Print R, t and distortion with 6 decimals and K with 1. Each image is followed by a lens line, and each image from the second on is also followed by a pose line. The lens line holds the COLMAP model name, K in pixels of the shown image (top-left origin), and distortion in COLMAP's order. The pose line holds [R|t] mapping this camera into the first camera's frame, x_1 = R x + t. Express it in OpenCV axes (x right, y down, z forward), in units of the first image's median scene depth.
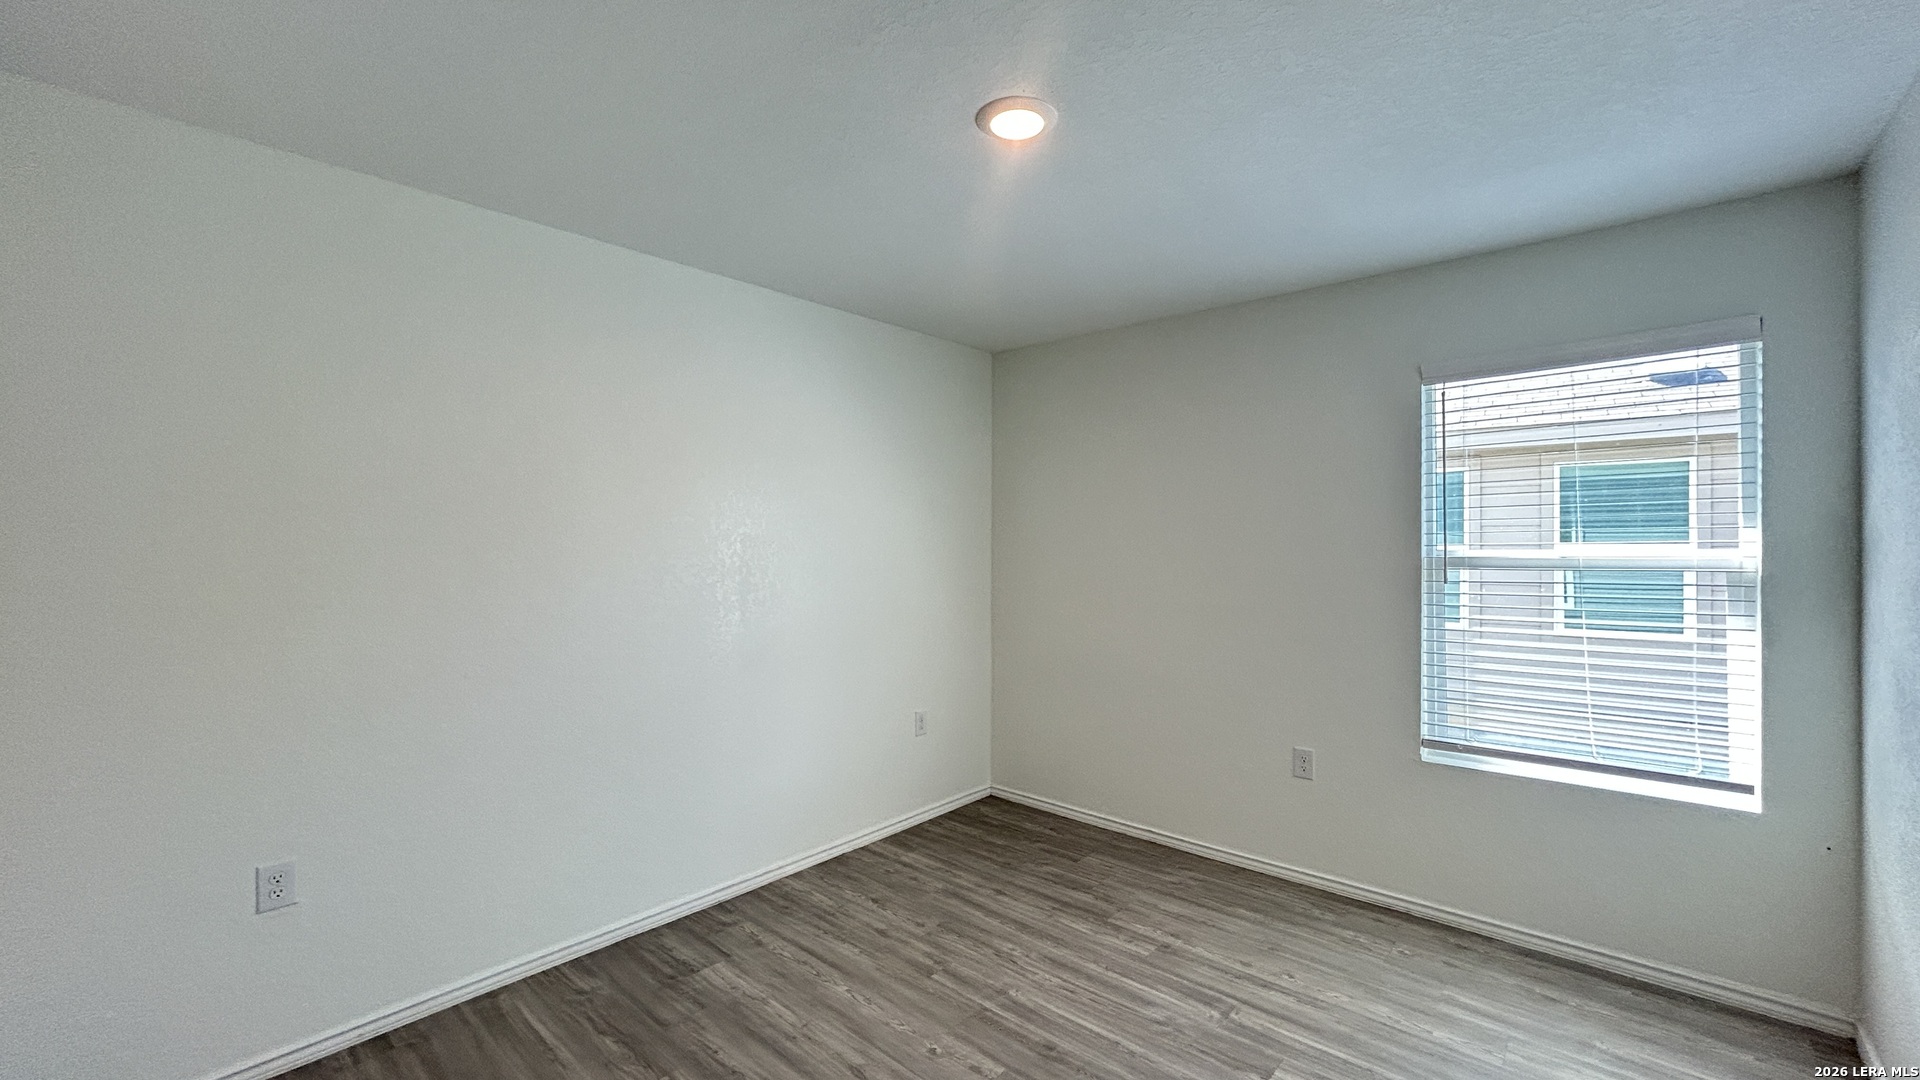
lens RADIAL K [[772.1, 0, 960.6], [0, 772.1, 540.9], [0, 0, 1]] dist [-0.000832, 0.000966]
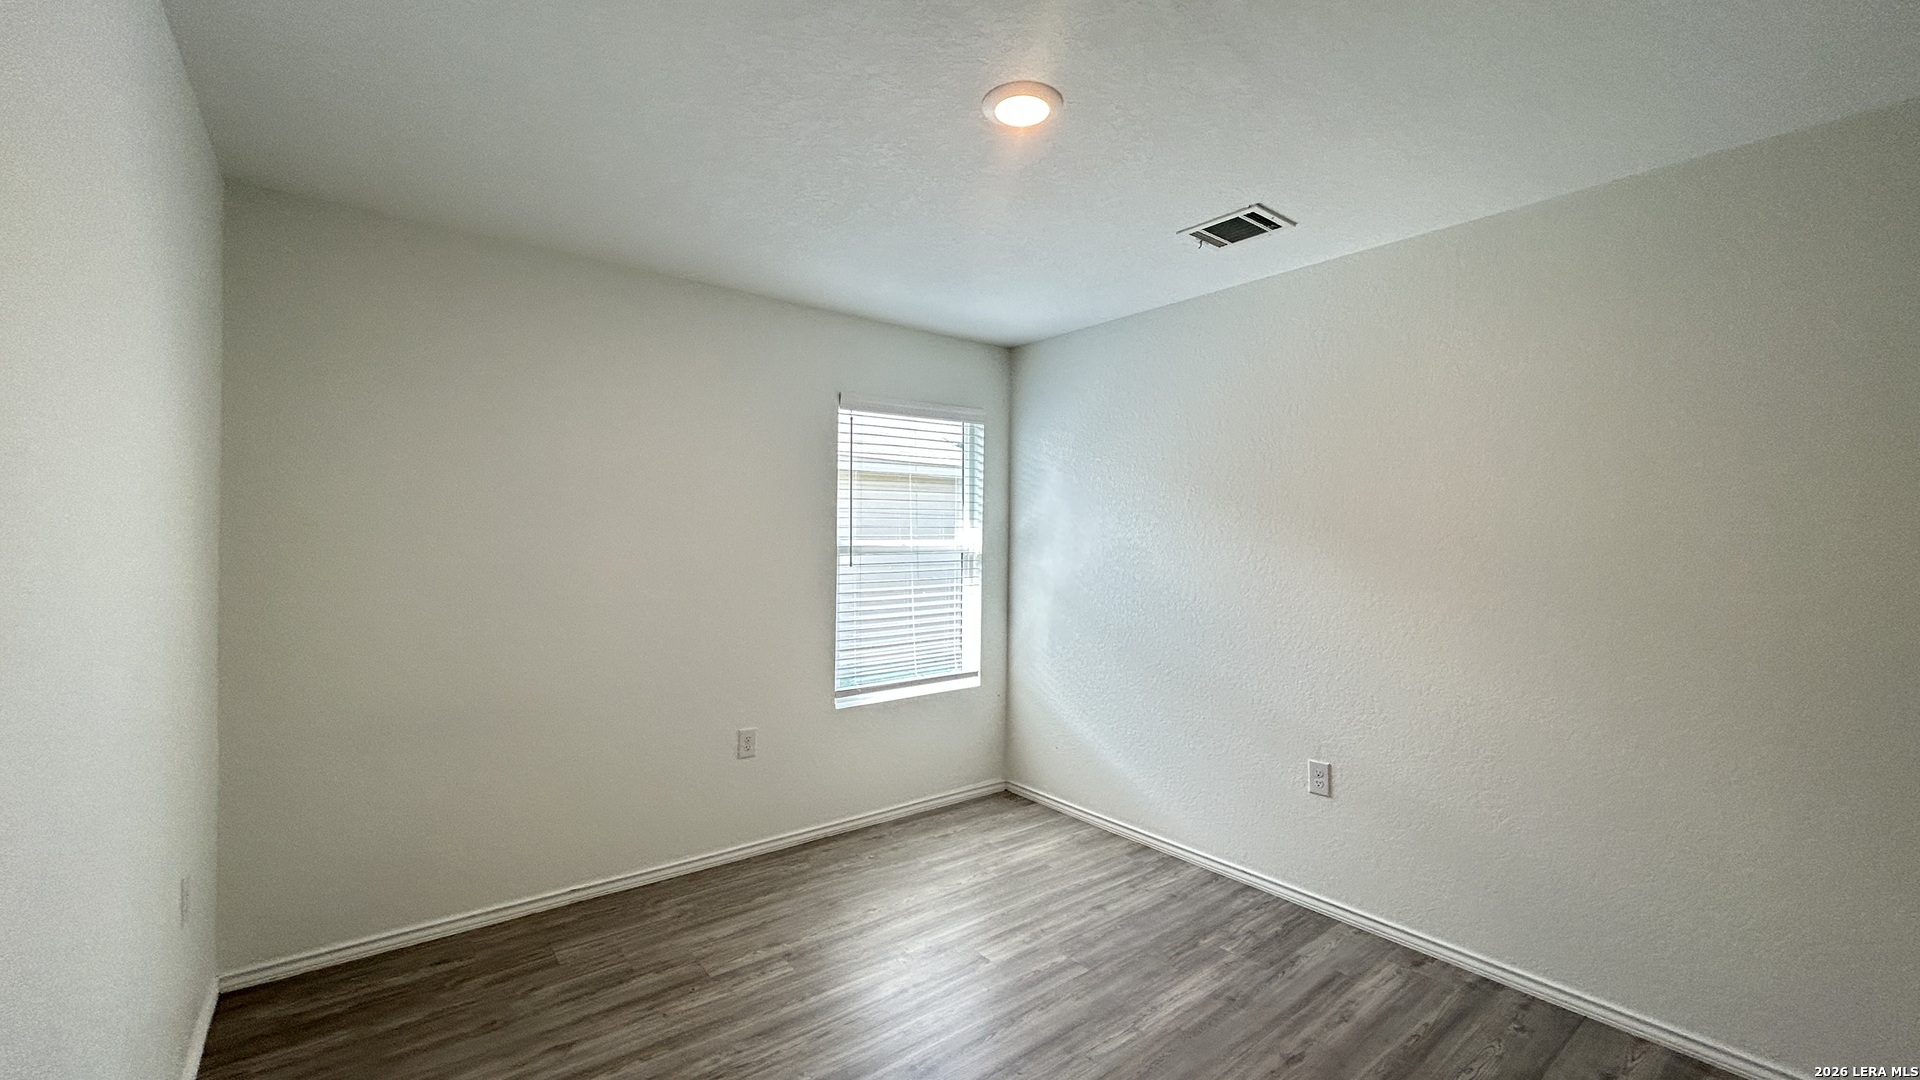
lens RADIAL K [[772.1, 0, 959.9], [0, 772.1, 538.6], [0, 0, 1]] dist [-0.000832, 0.000966]
pose [[0.181622, 0.000417, 0.983368, -0.600422], [-0.004427, 0.999990, 0.000394, 0.007343], [-0.983358, -0.004425, 0.181623, 0.581769]]
